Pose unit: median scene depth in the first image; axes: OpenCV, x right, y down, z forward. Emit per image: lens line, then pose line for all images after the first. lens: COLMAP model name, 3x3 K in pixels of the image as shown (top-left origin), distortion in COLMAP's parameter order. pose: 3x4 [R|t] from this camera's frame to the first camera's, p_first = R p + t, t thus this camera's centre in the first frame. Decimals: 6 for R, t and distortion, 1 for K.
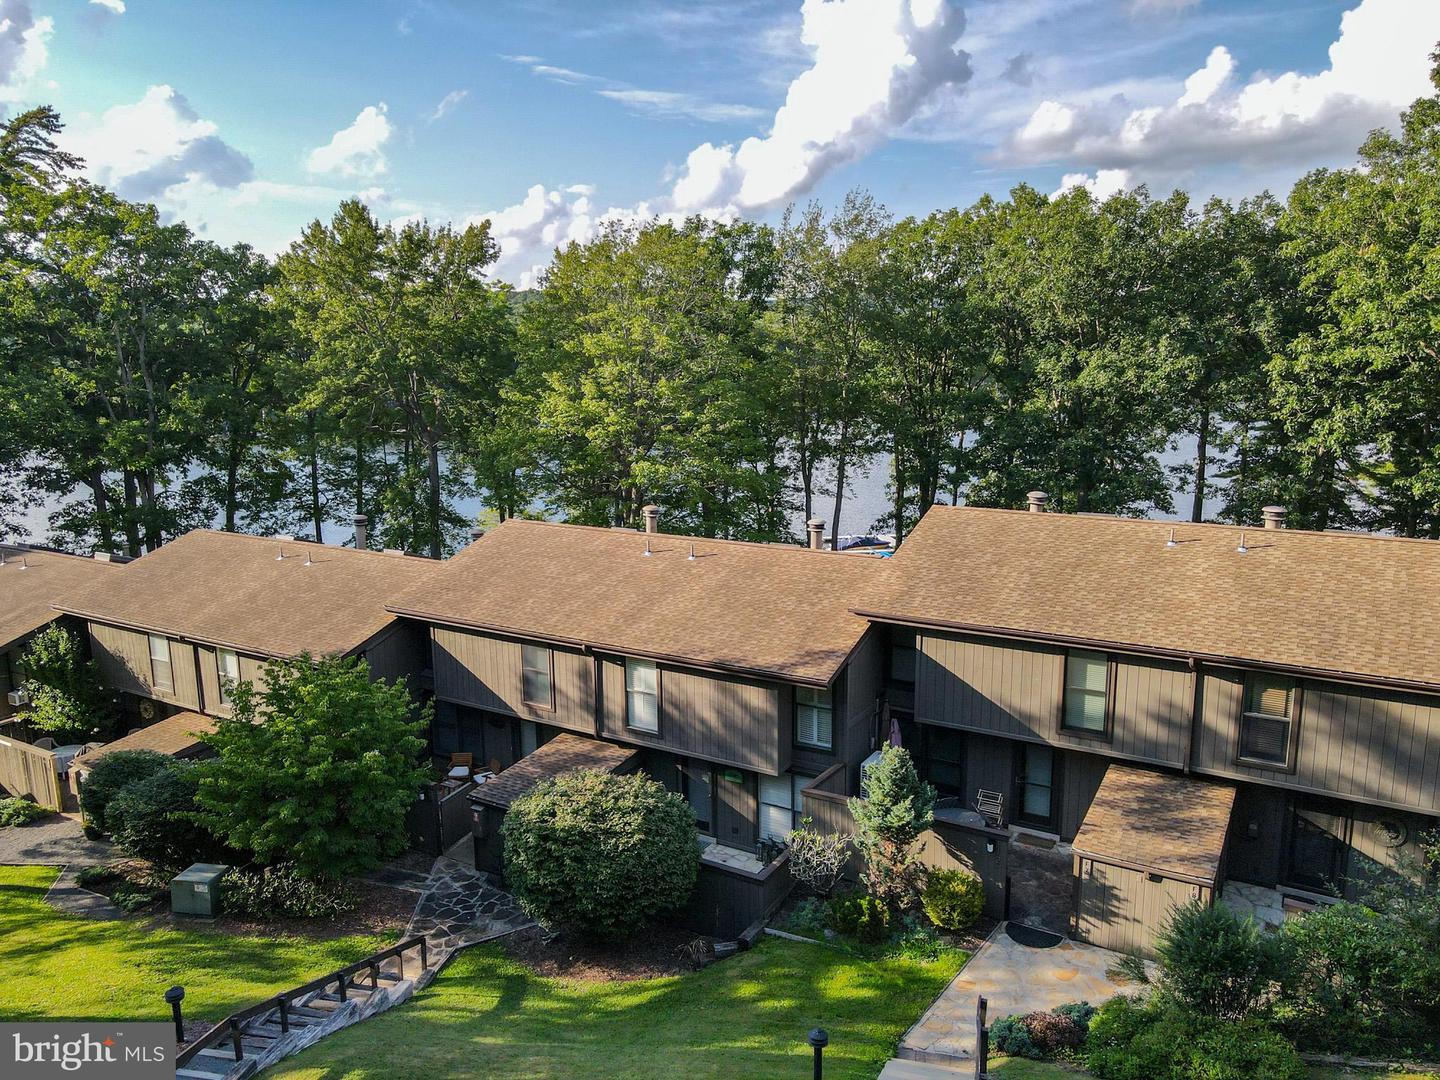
lens RADIAL K [[1021.4, 0, 712.7], [0, 1021.4, 544.1], [0, 0, 1]] dist [0.022842, -0.002876]
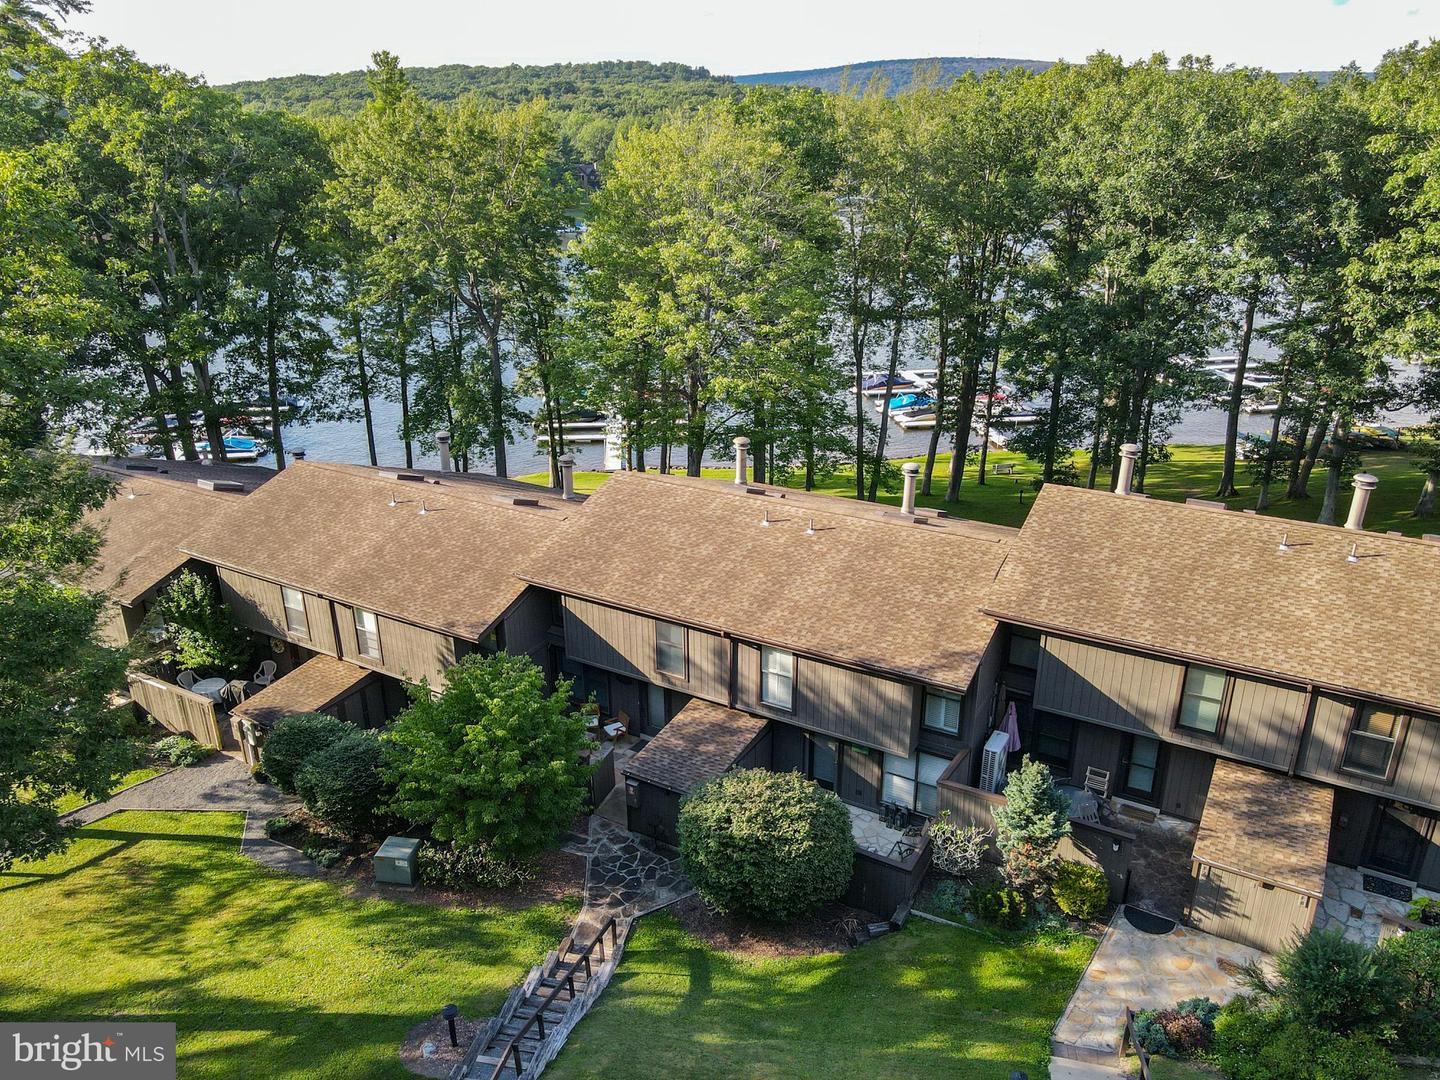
lens RADIAL K [[1021.7, 0, 720.0], [0, 1021.7, 540.0], [0, 0, 1]] dist [0.011910, 0.004091]
pose [[0.999967, -0.000671, 0.008155, -0.154142], [-0.000844, 0.982845, 0.184429, -0.216274], [-0.008138, -0.184430, 0.982812, -0.038561]]
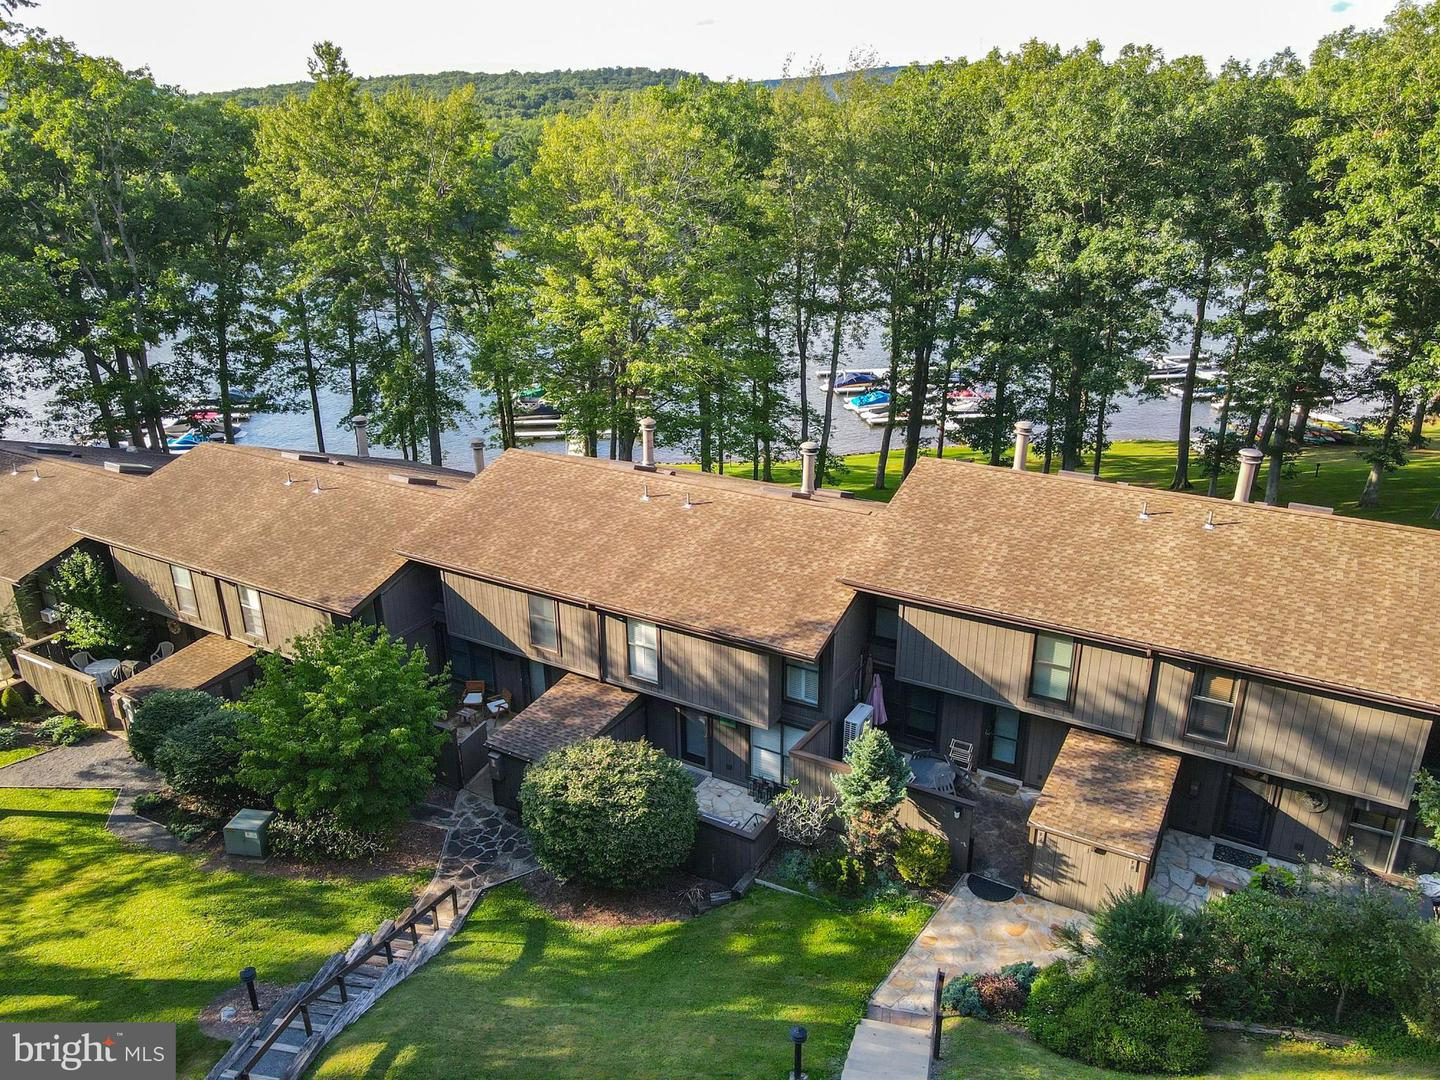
lens RADIAL K [[1020.3, 0, 711.9], [0, 1020.3, 538.8], [0, 0, 1]] dist [0.017300, 0.004355]
pose [[0.999988, -0.001549, 0.004718, -0.001584], [0.000676, 0.983737, 0.179615, -0.177688], [-0.004920, -0.179609, 0.983726, -0.038465]]
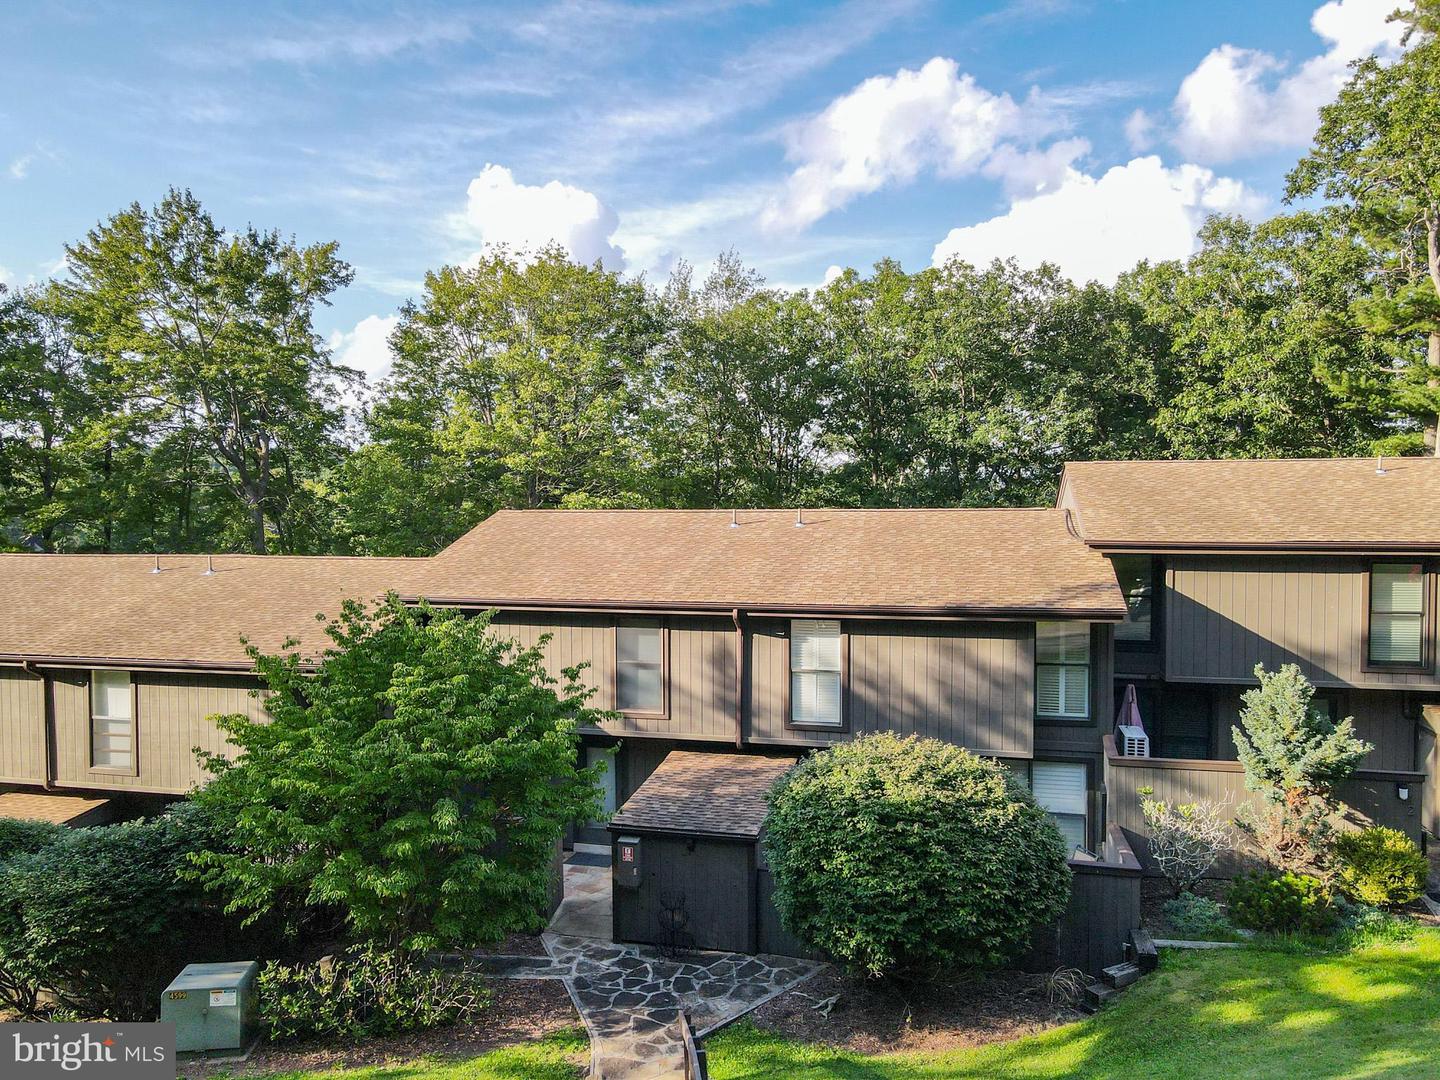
lens RADIAL K [[1031.7, 0, 720.0], [0, 1031.7, 540.0], [0, 0, 1]] dist [-0.000330, 0.025699]
pose [[0.958698, -0.001582, 0.284420, -0.388770], [0.045656, 0.987873, -0.148398, 0.177752], [-0.280737, 0.155255, 0.947145, 0.335534]]
